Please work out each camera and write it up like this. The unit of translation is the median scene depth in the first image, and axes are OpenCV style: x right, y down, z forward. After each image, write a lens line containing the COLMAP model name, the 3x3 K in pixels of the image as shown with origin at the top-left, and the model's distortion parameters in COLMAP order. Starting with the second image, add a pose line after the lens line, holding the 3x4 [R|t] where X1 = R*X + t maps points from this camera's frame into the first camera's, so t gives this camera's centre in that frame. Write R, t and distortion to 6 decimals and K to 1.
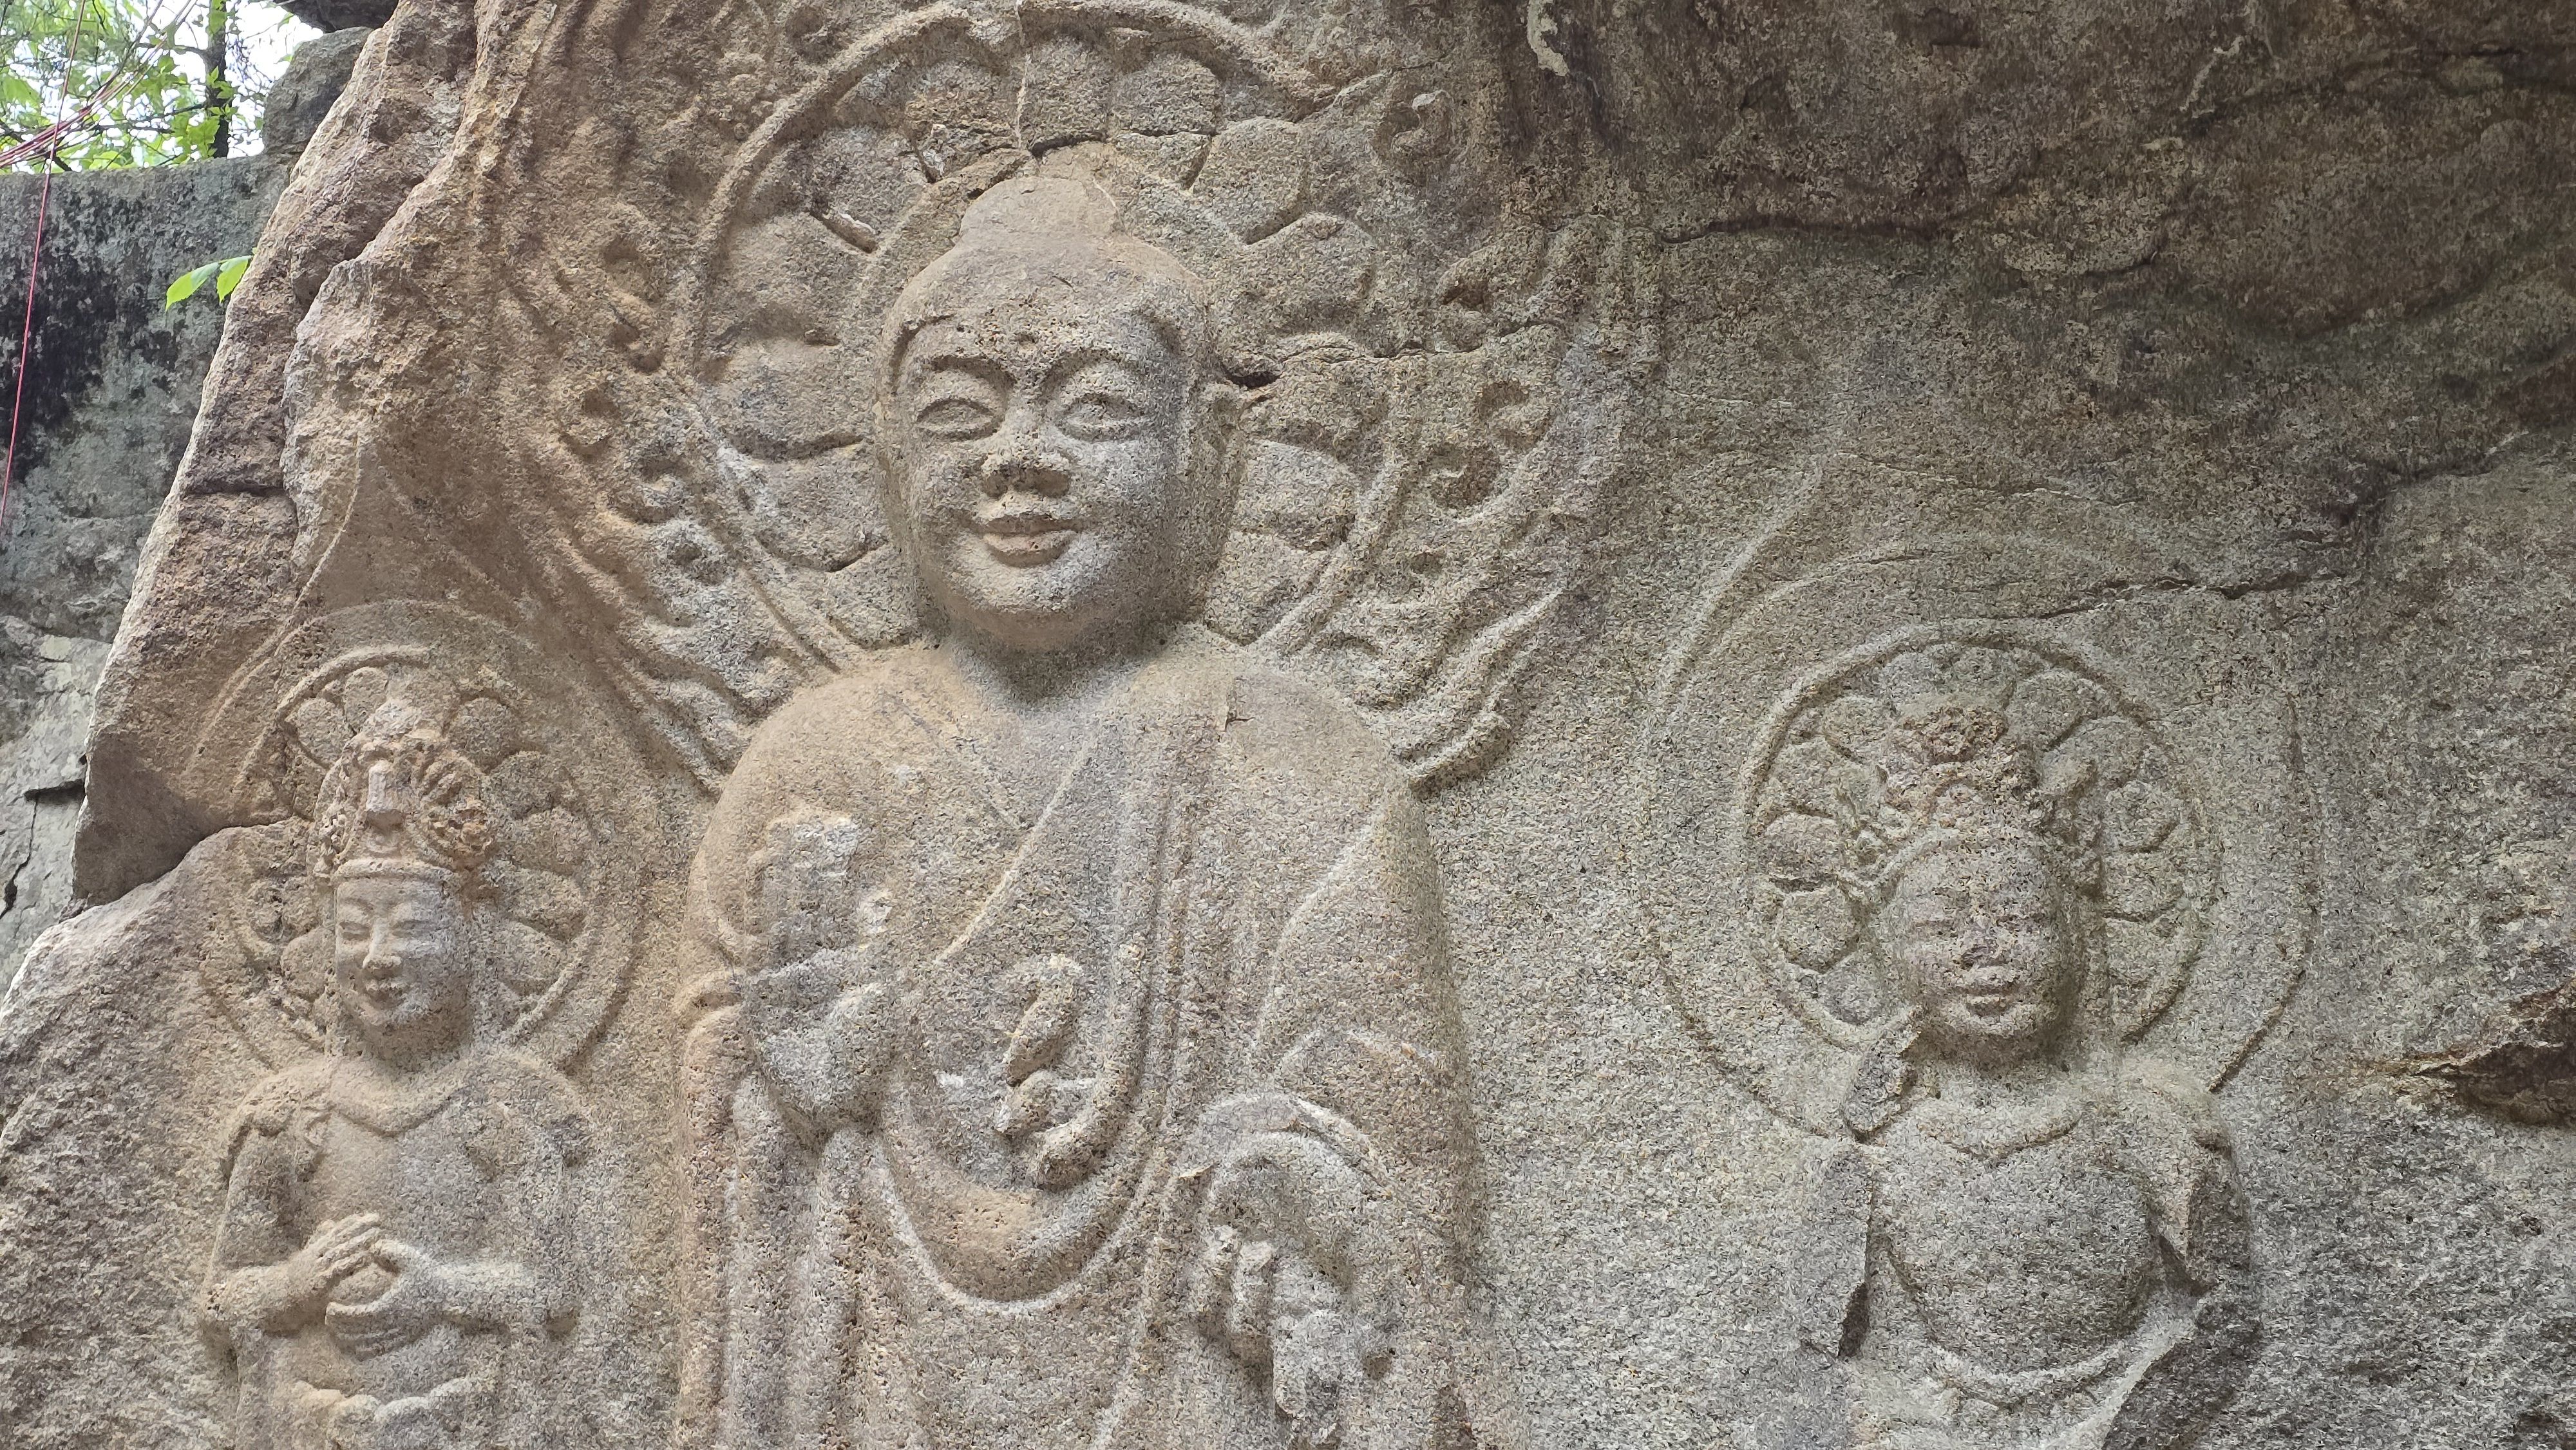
lens RADIAL K [[3425.3, 0, 1274.4], [0, 3425.3, 623.1], [0, 0, 1]] dist [0.101795, 0.000000]
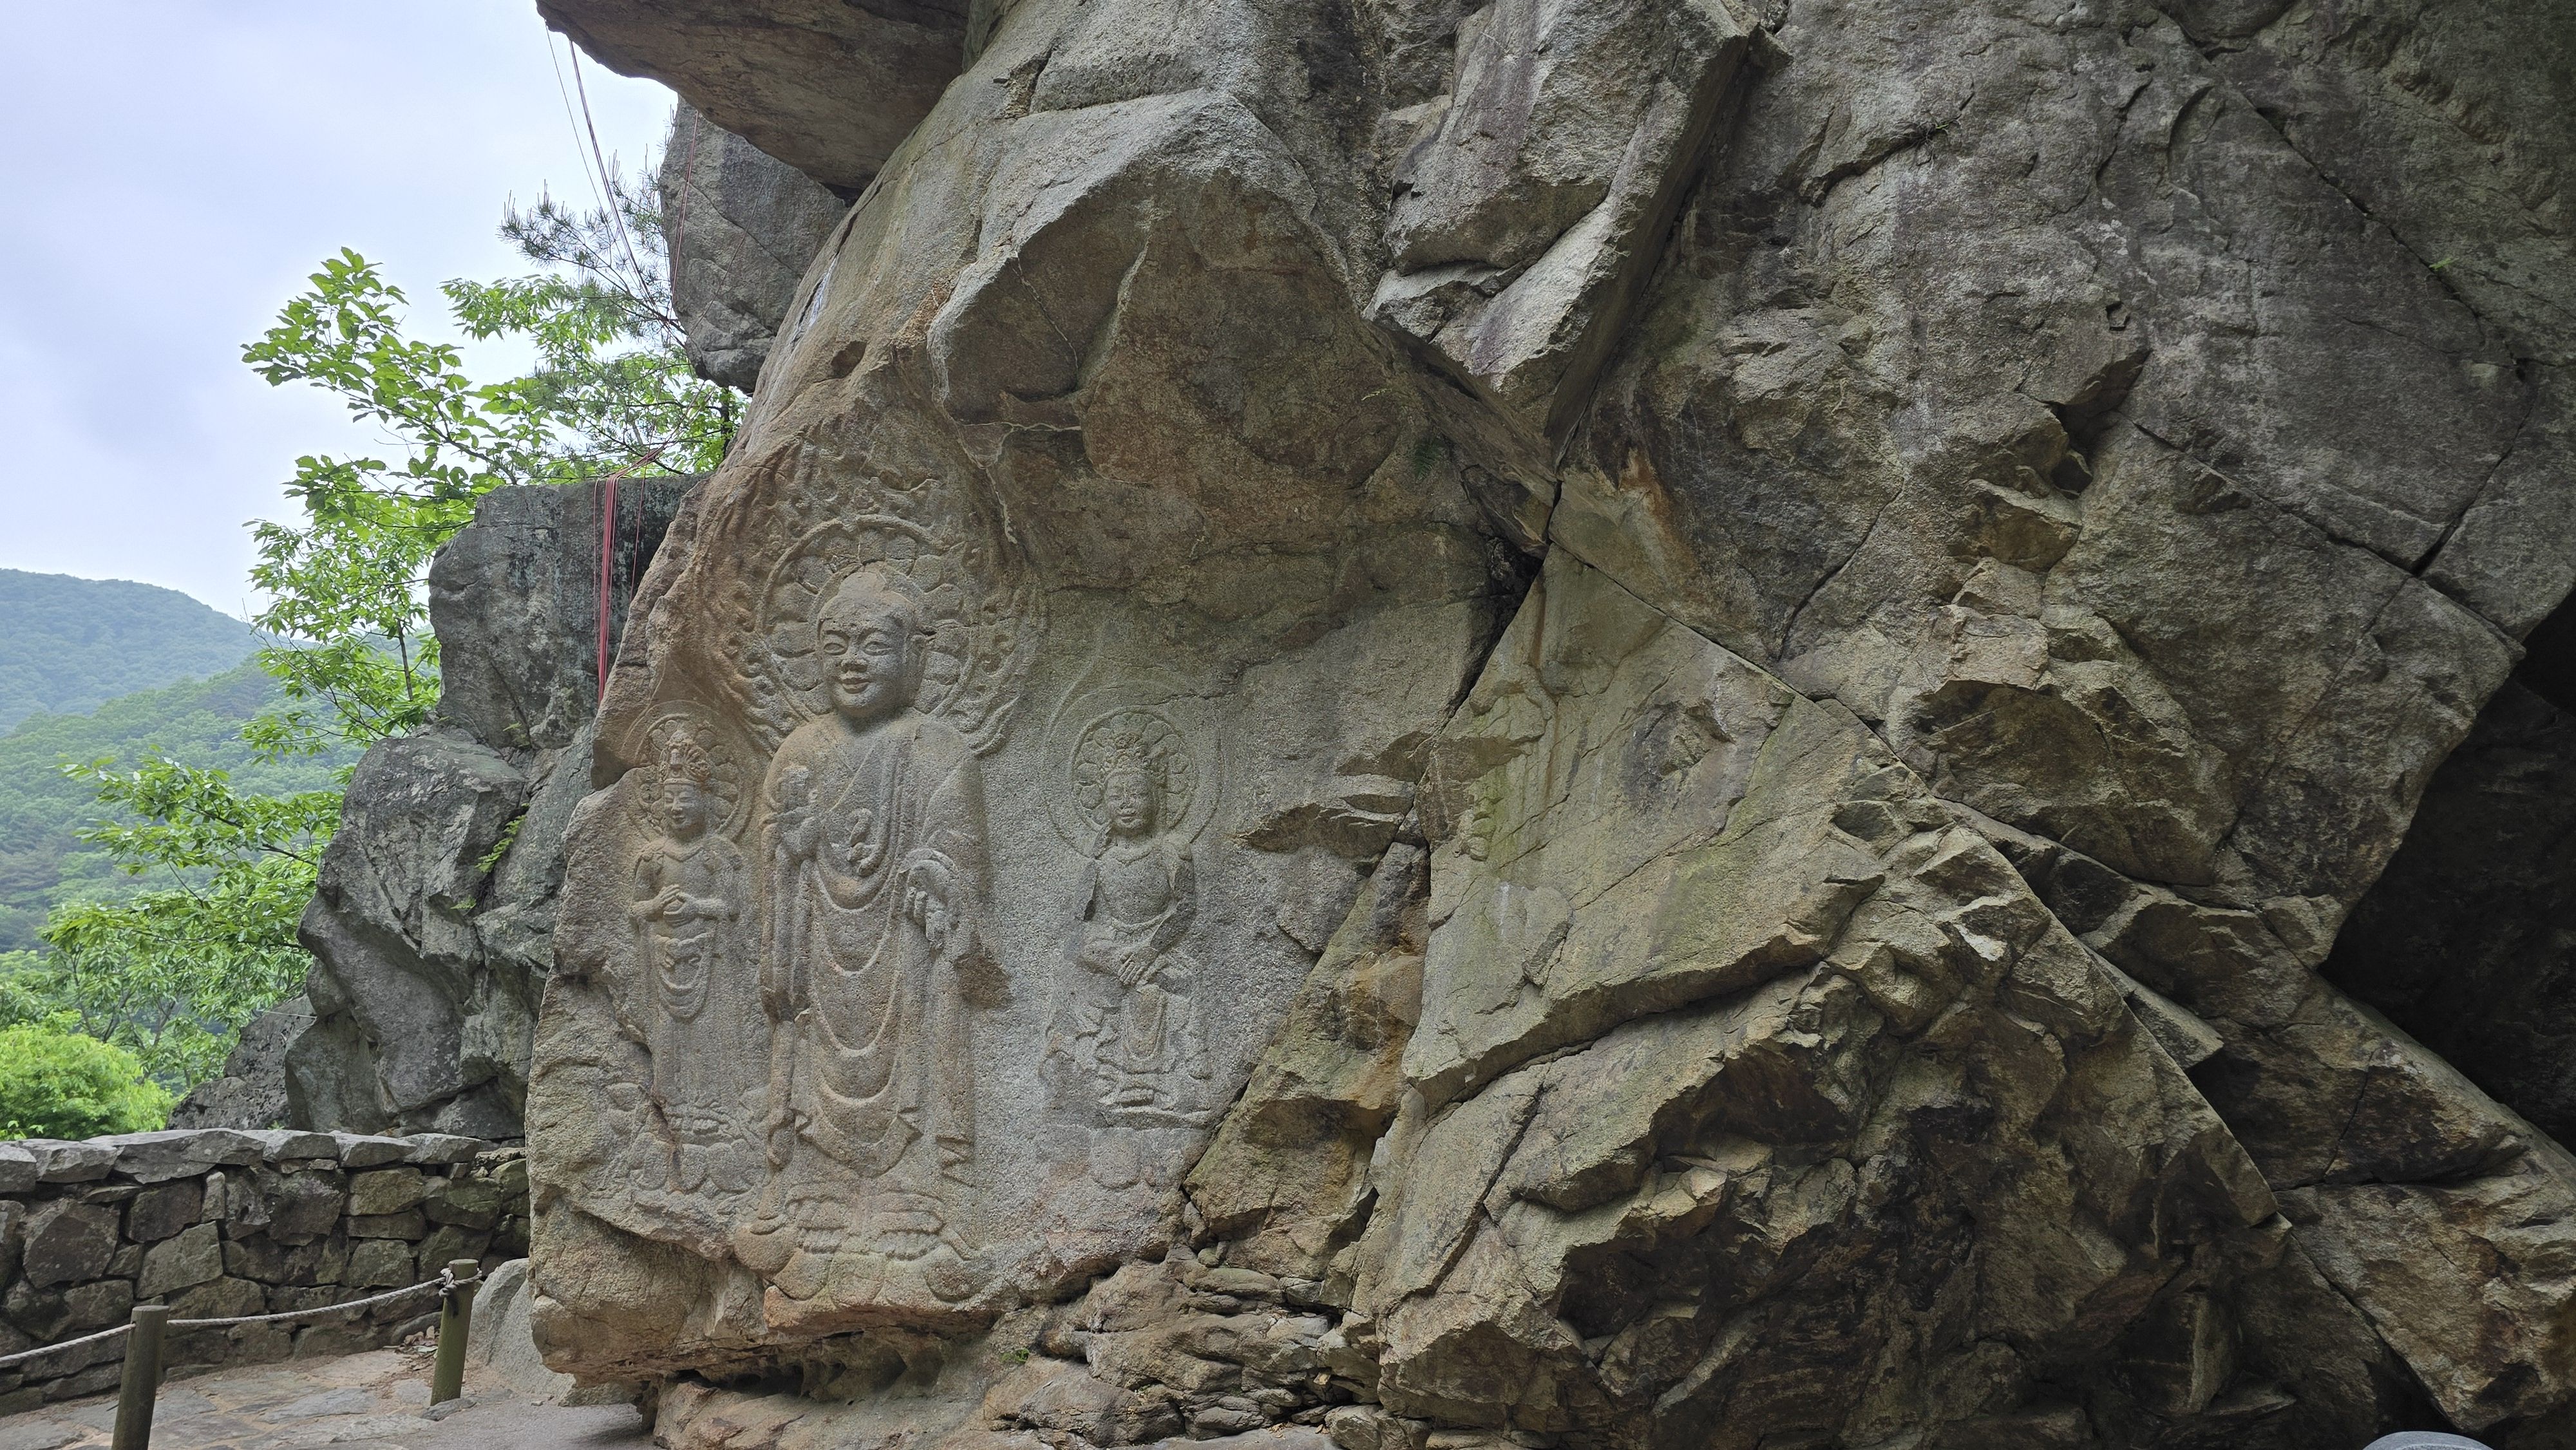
lens RADIAL K [[1700.2, 0, 1312.6], [0, 1700.2, 669.0], [0, 0, 1]] dist [0.069174, -0.070563]
pose [[0.999702, -0.012561, -0.020946, 0.405648], [0.013678, 0.998444, 0.054053, -0.122820], [0.020235, -0.054323, 0.998318, -0.652975]]
